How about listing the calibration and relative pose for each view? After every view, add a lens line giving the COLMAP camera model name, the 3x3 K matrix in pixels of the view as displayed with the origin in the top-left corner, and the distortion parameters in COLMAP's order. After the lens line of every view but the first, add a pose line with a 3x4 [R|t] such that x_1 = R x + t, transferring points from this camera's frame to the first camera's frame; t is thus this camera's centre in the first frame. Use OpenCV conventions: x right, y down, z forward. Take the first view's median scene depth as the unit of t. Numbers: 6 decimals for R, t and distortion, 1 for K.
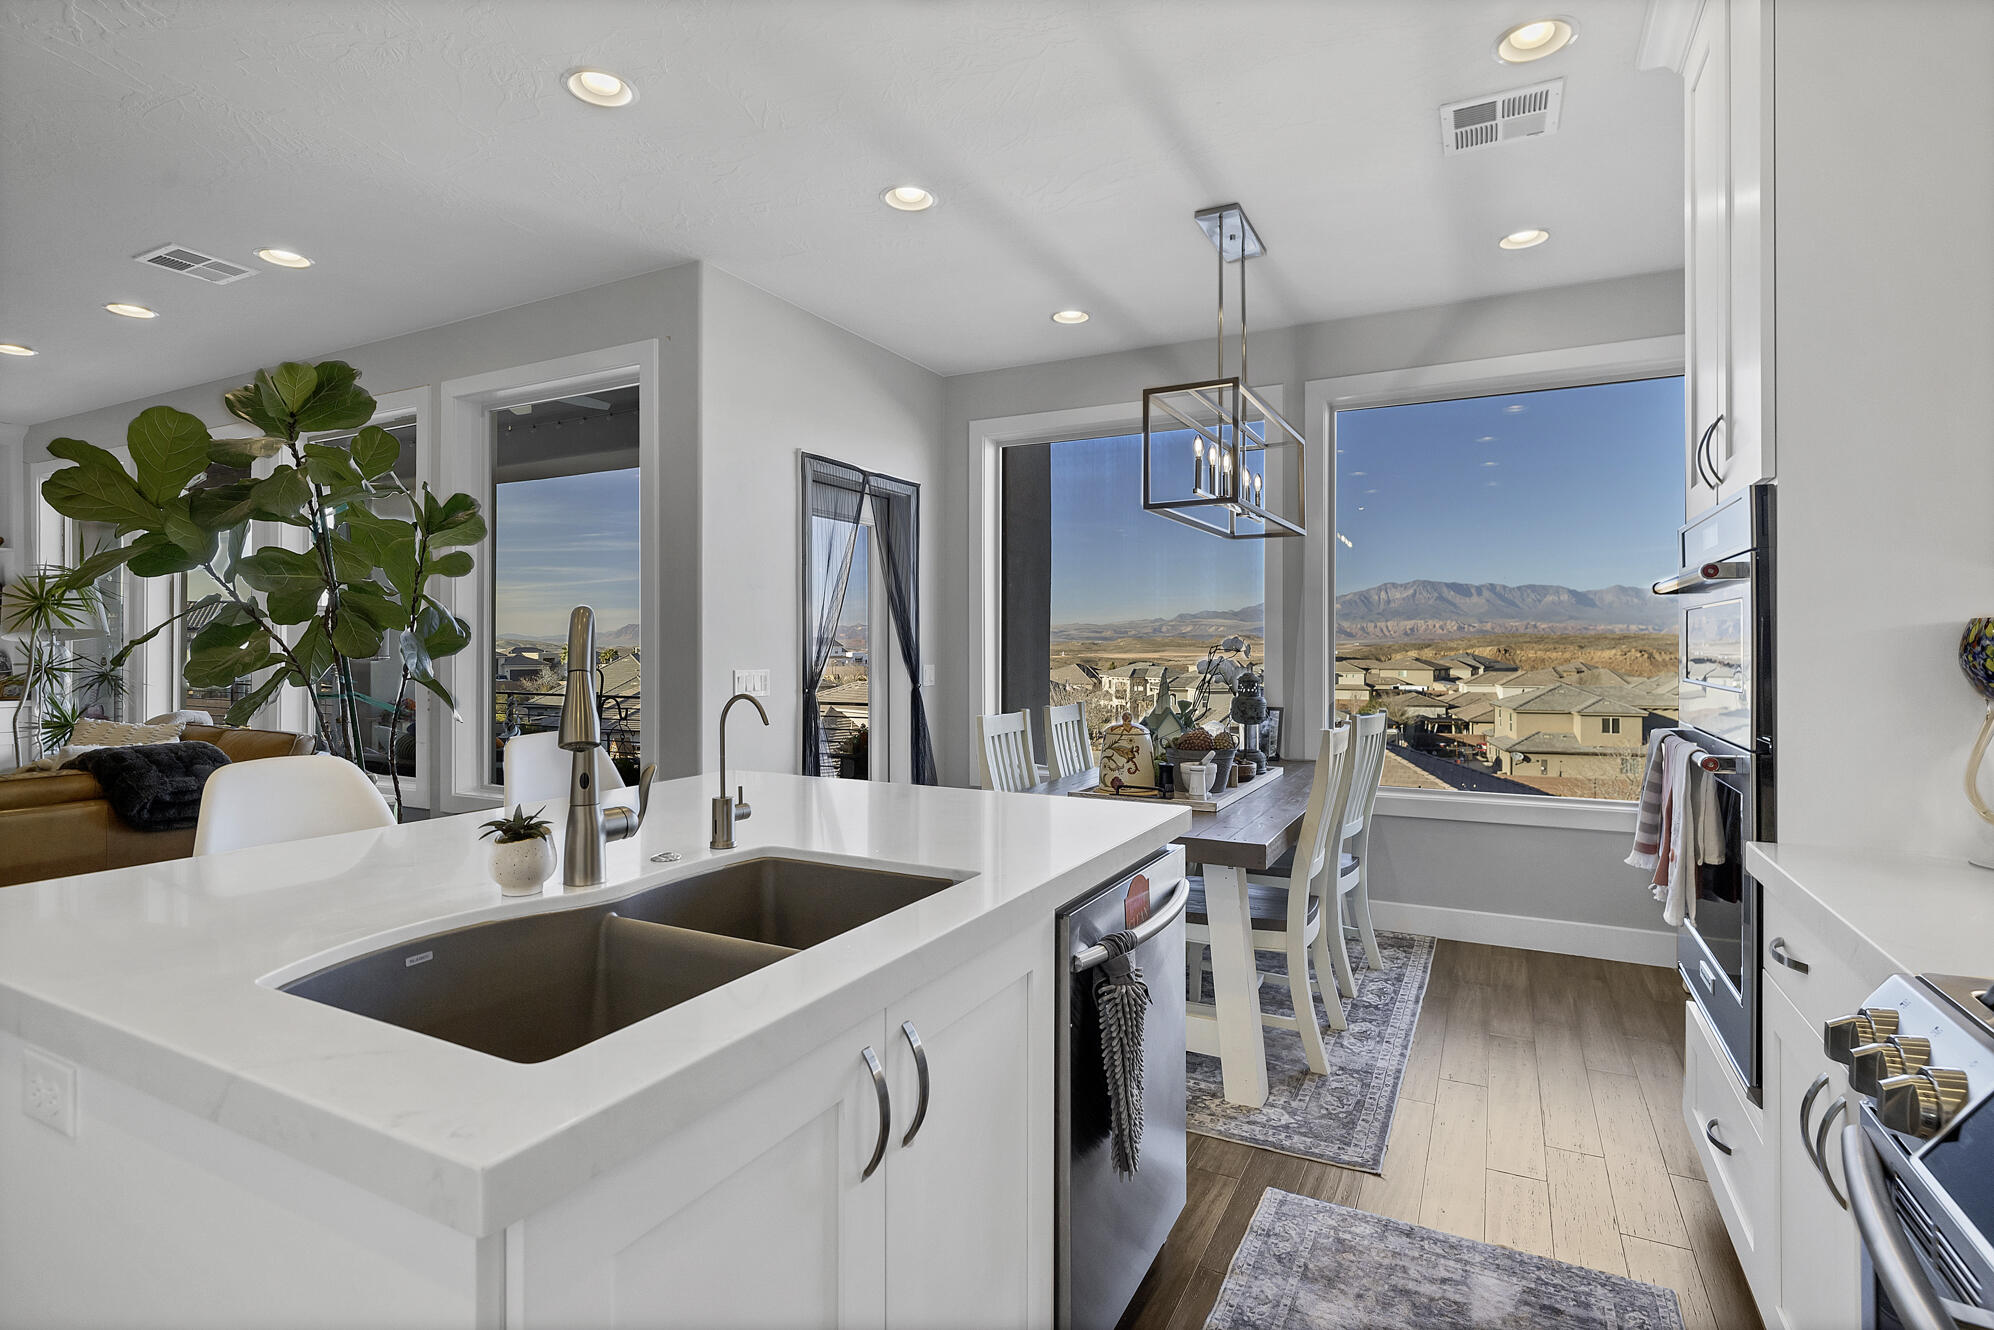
lens RADIAL K [[976.8, 0, 999.6], [0, 976.8, 640.9], [0, 0, 1]] dist [-0.008117, 0.001830]
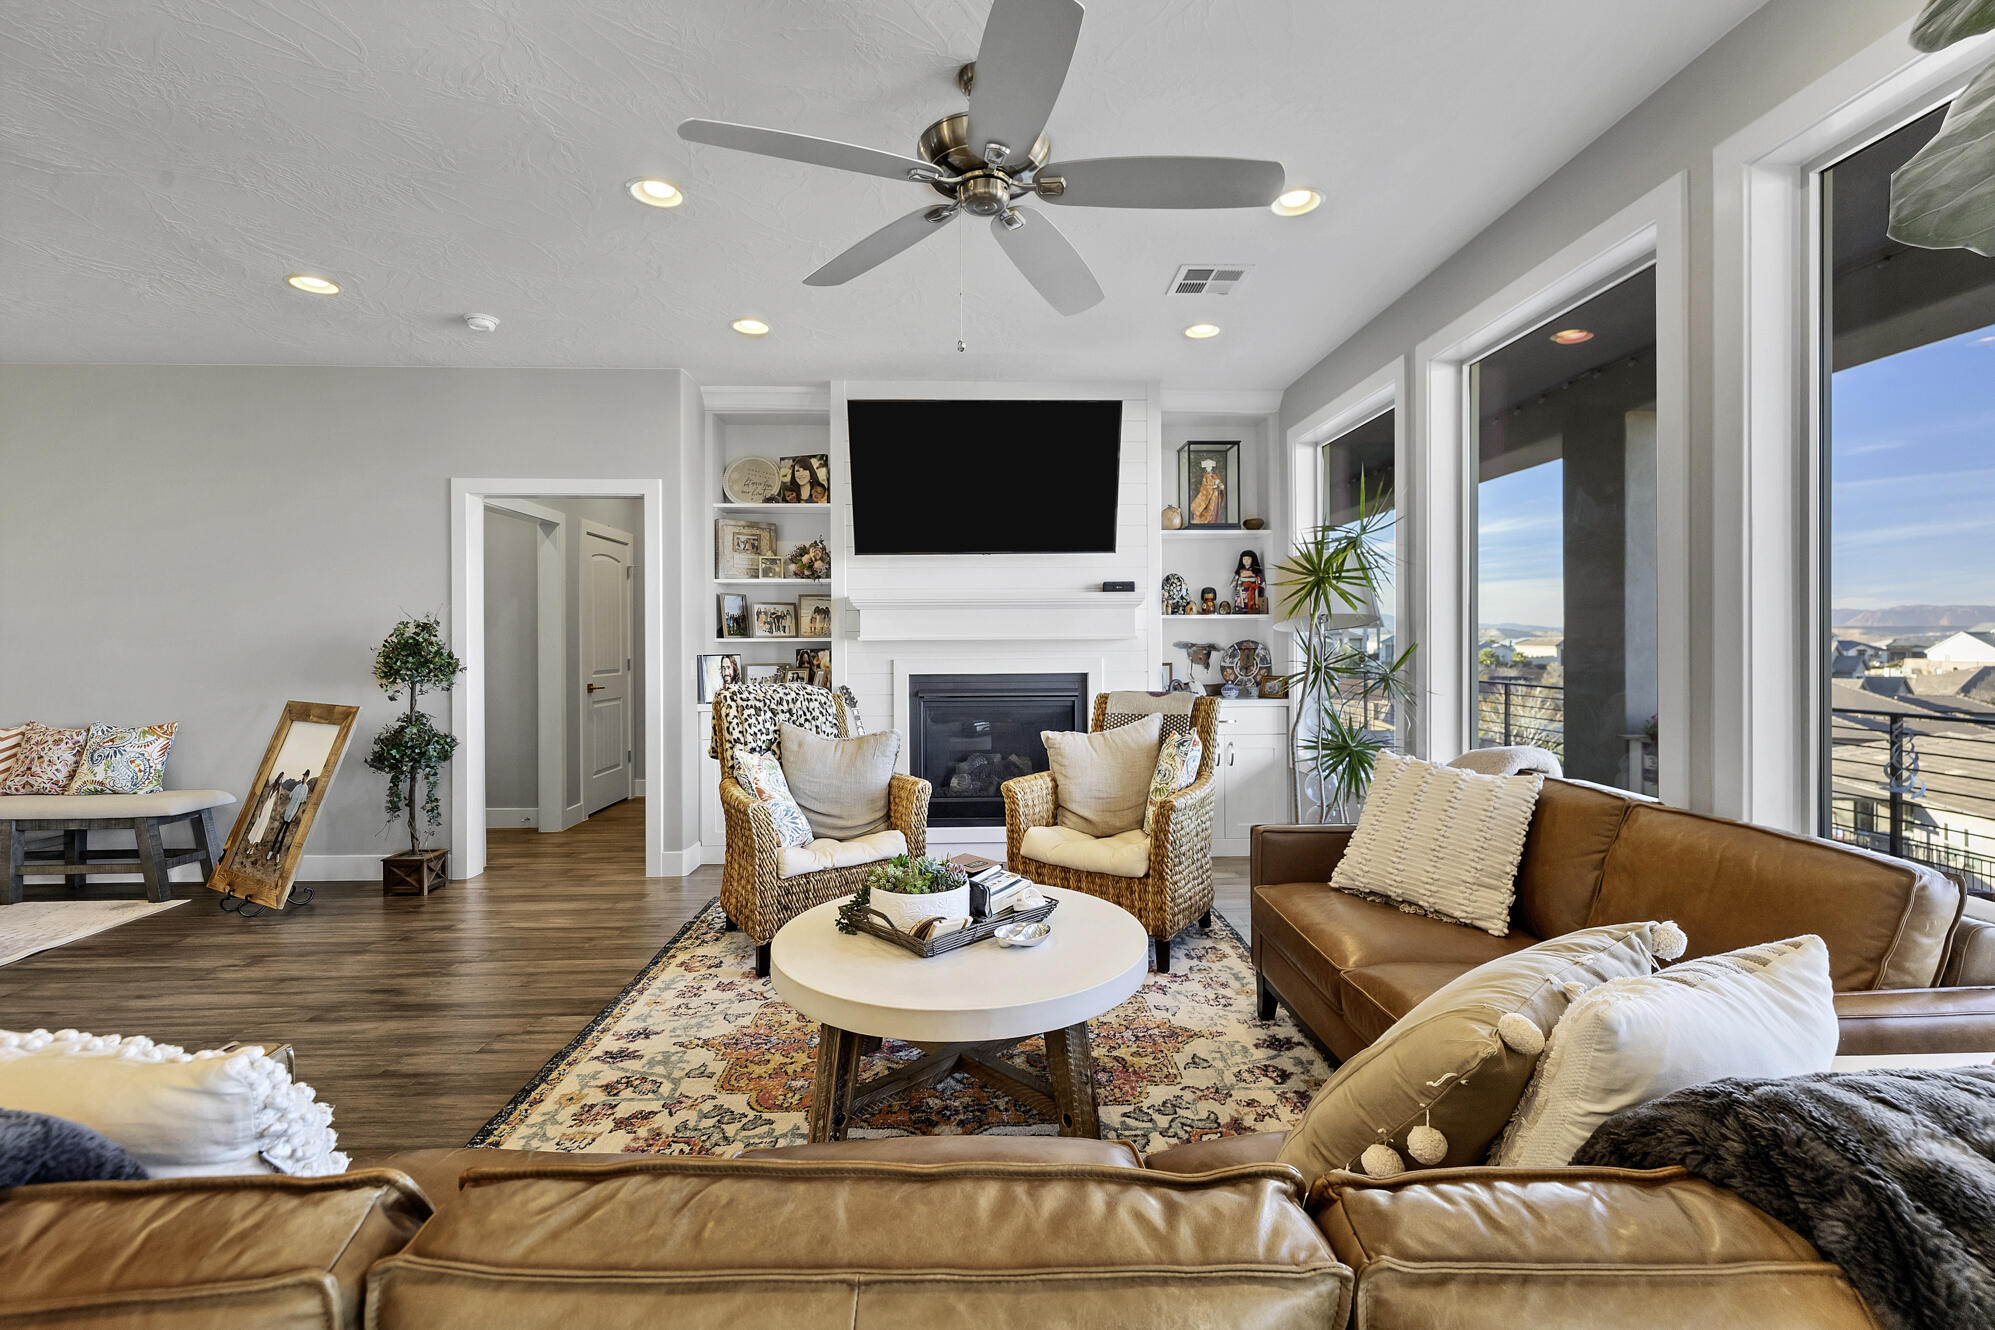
lens RADIAL K [[867.4, 0, 1005.0], [0, 867.4, 636.6], [0, 0, 1]] dist [0.003848, -0.000443]
pose [[0.489087, -0.005018, -0.872221, -0.667073], [0.009686, 0.999953, -0.000321, 0.003973], [0.872181, -0.008291, 0.489112, 0.591561]]
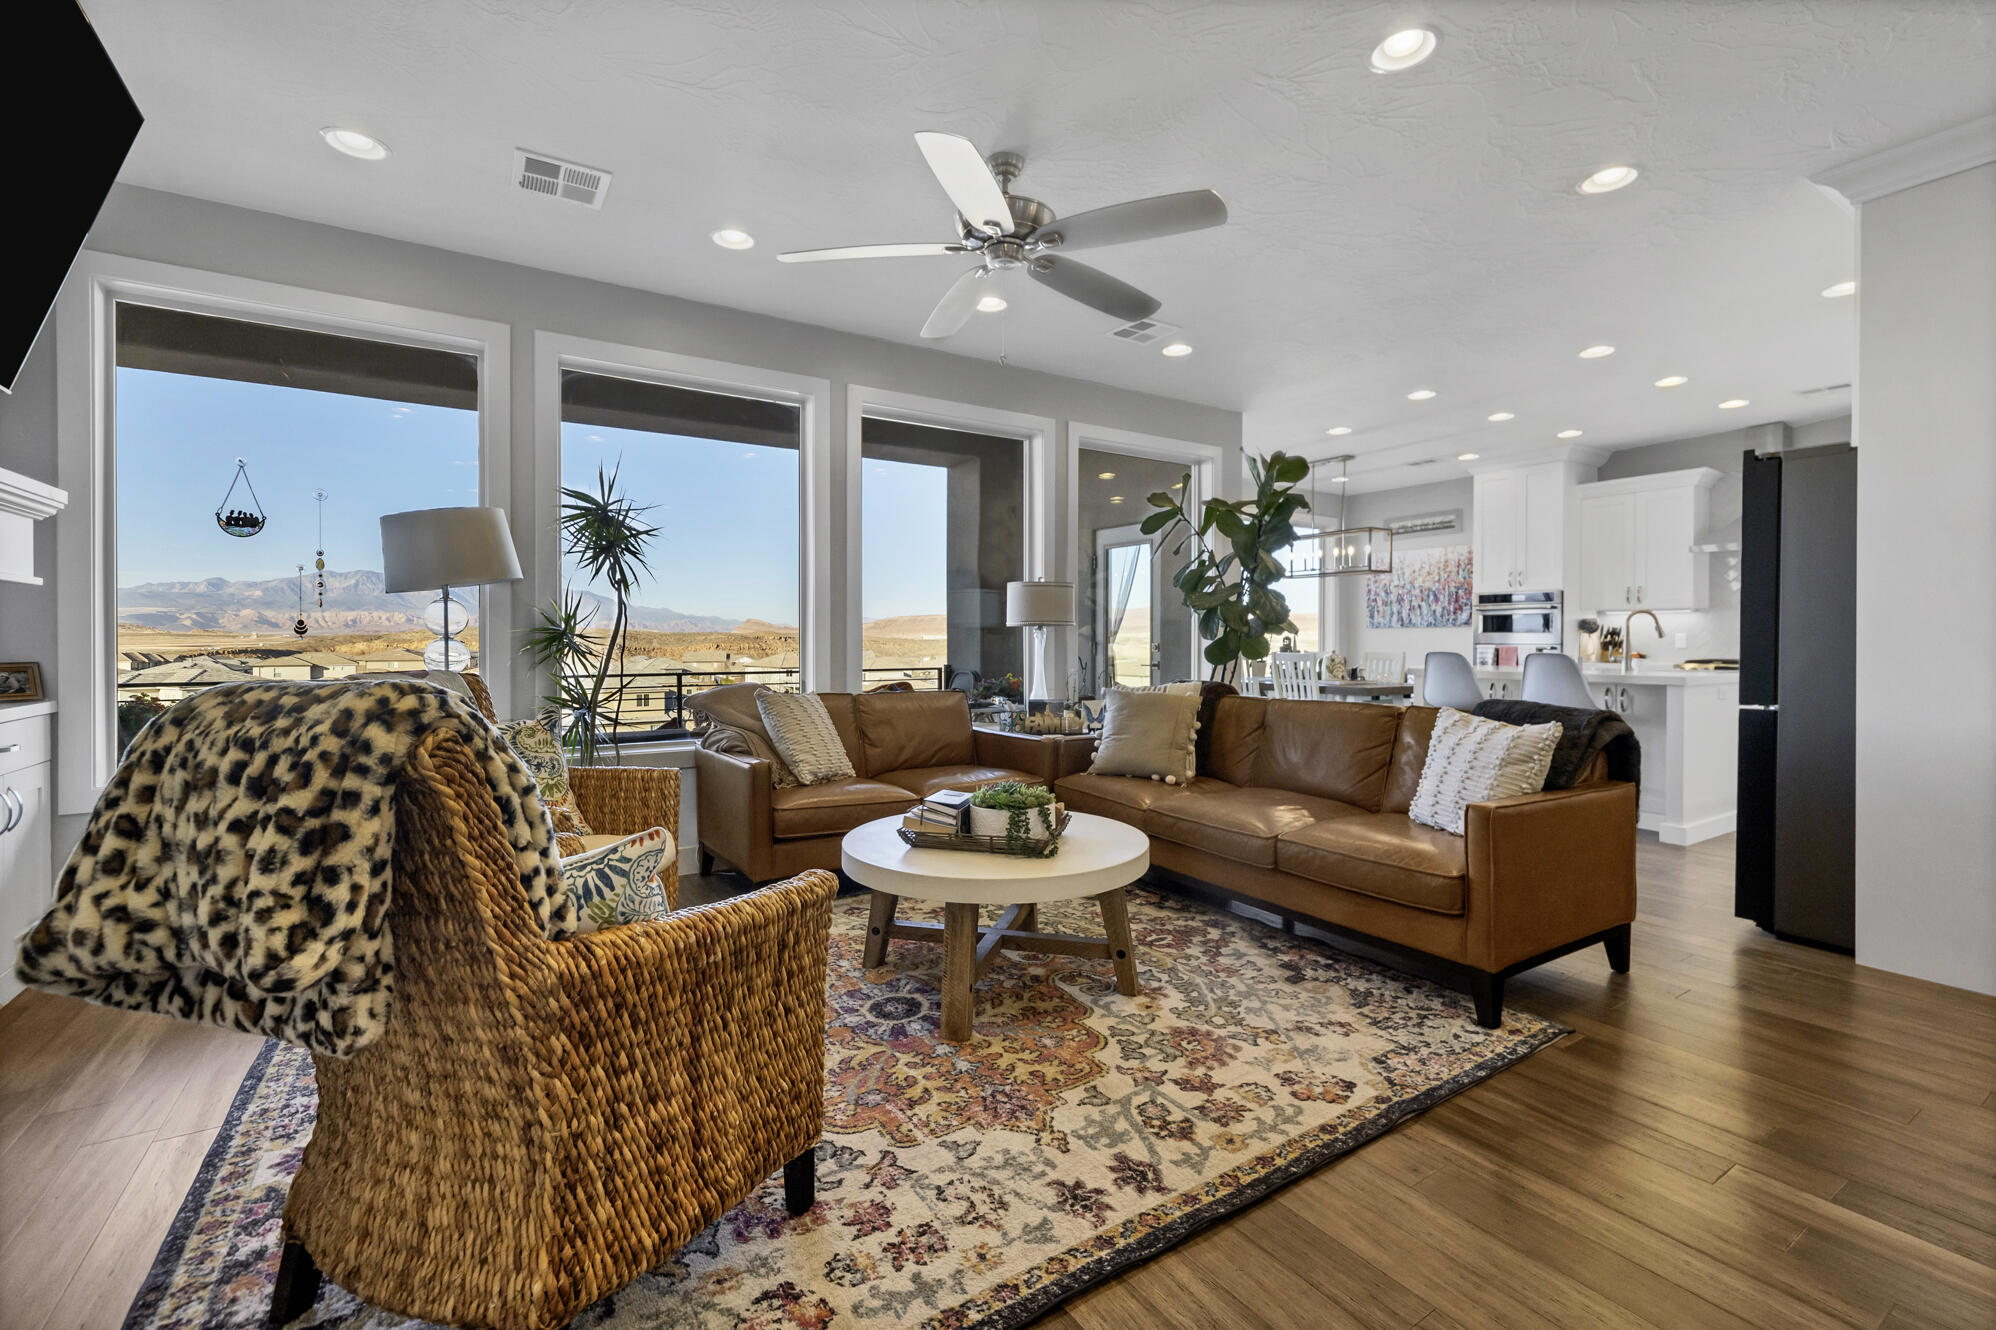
lens RADIAL K [[867.8, 0, 1003.9], [0, 867.8, 648.3], [0, 0, 1]] dist [0.003848, -0.000443]
pose [[0.496398, -0.007780, 0.868060, -1.756078], [-0.006706, 0.999896, 0.012796, 0.037540], [-0.868069, -0.012173, 0.496294, 0.498443]]
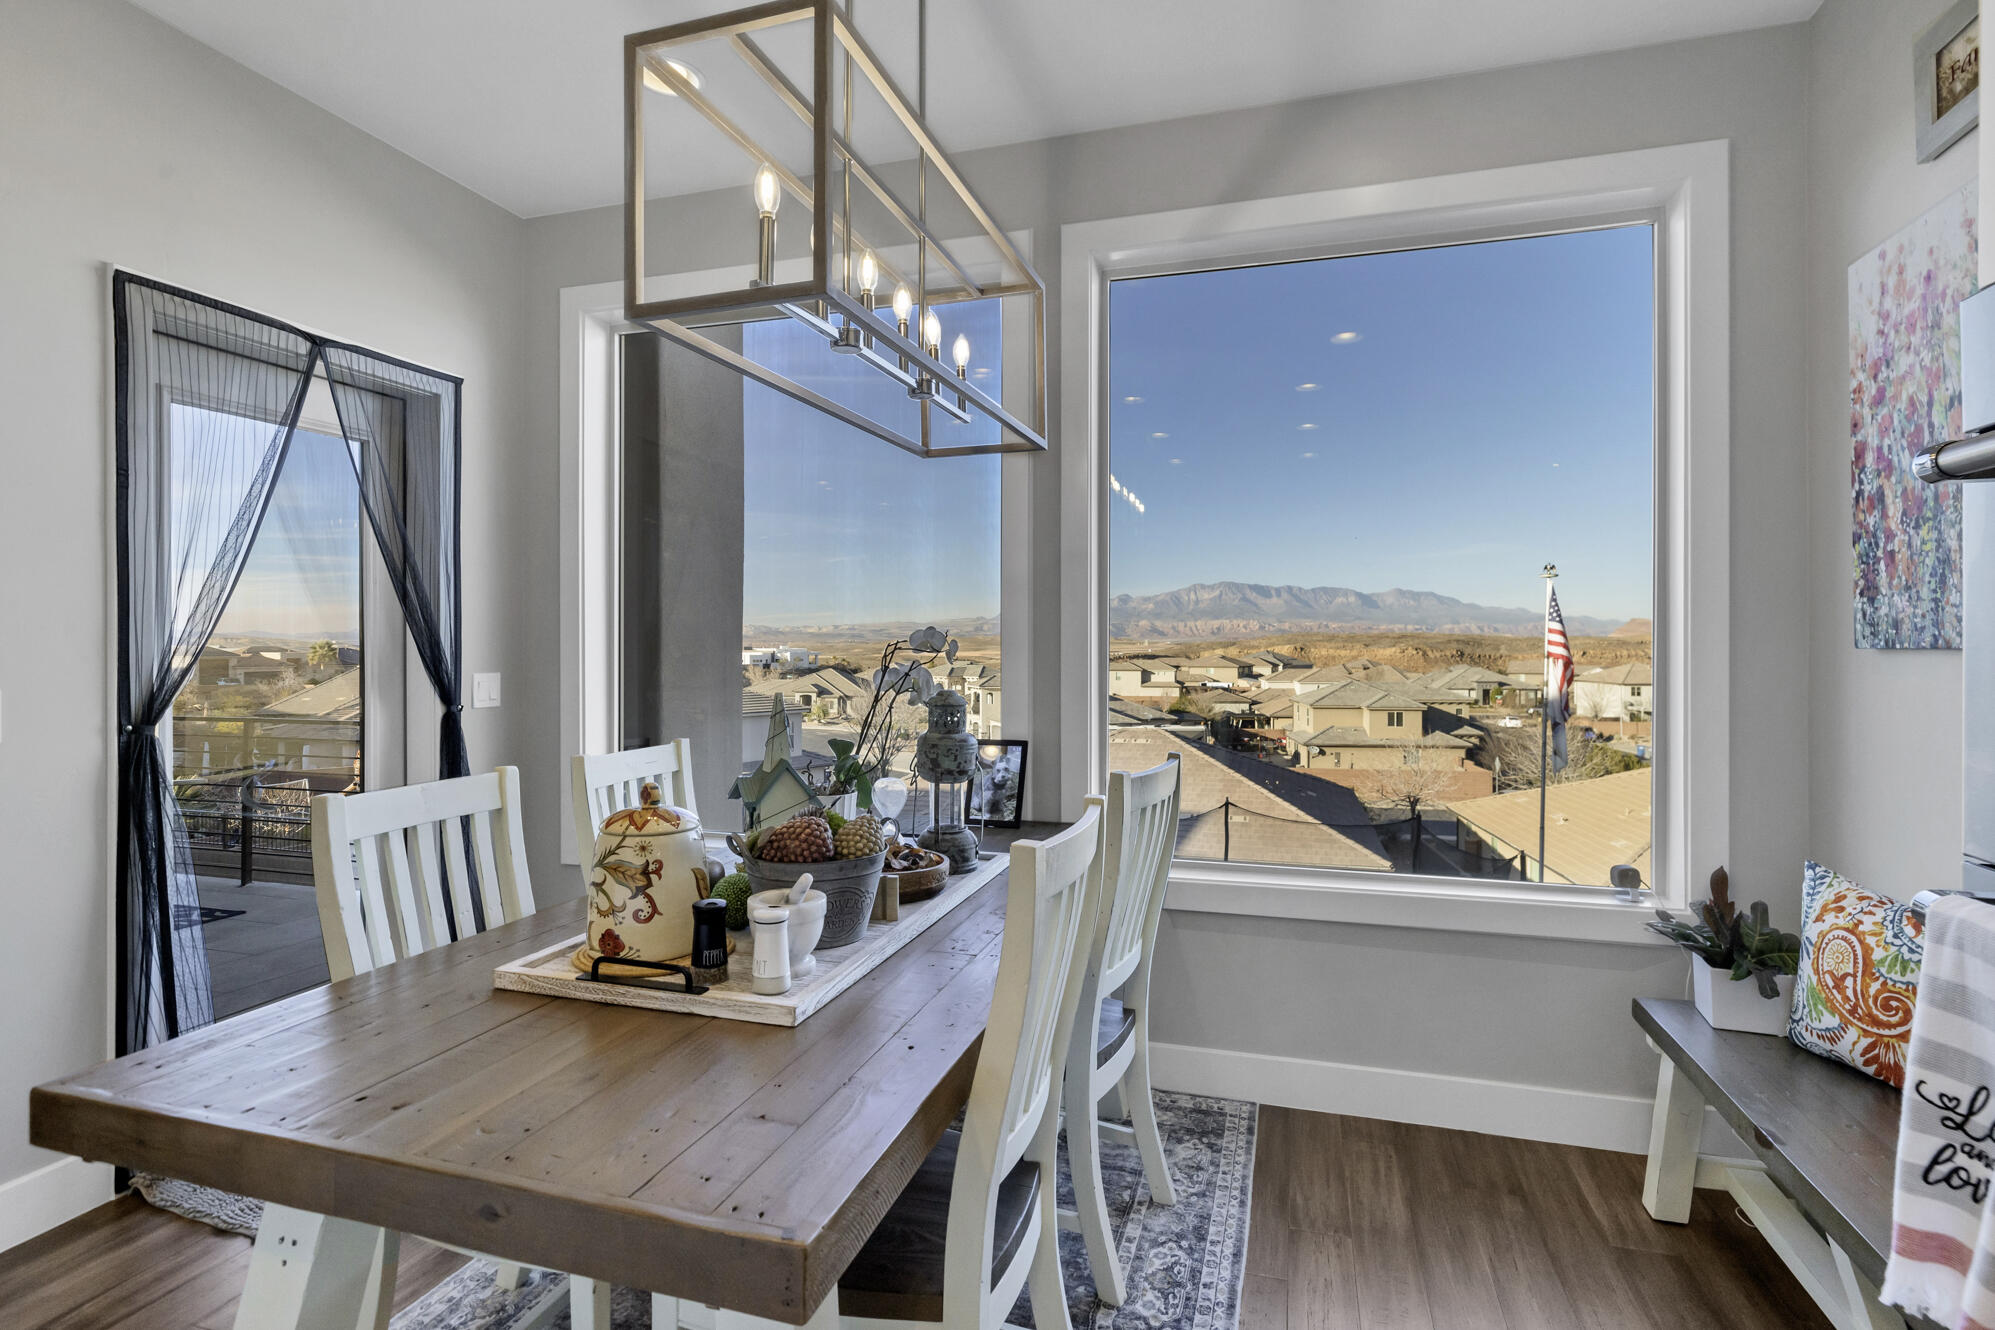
lens RADIAL K [[977.3, 0, 1000.6], [0, 977.3, 636.8], [0, 0, 1]] dist [-0.008117, 0.001830]
pose [[0.983765, 0.000840, 0.179462, 0.167439], [-0.000355, 0.999996, -0.002733, 0.002769], [-0.179463, 0.002625, 0.983761, 0.400564]]
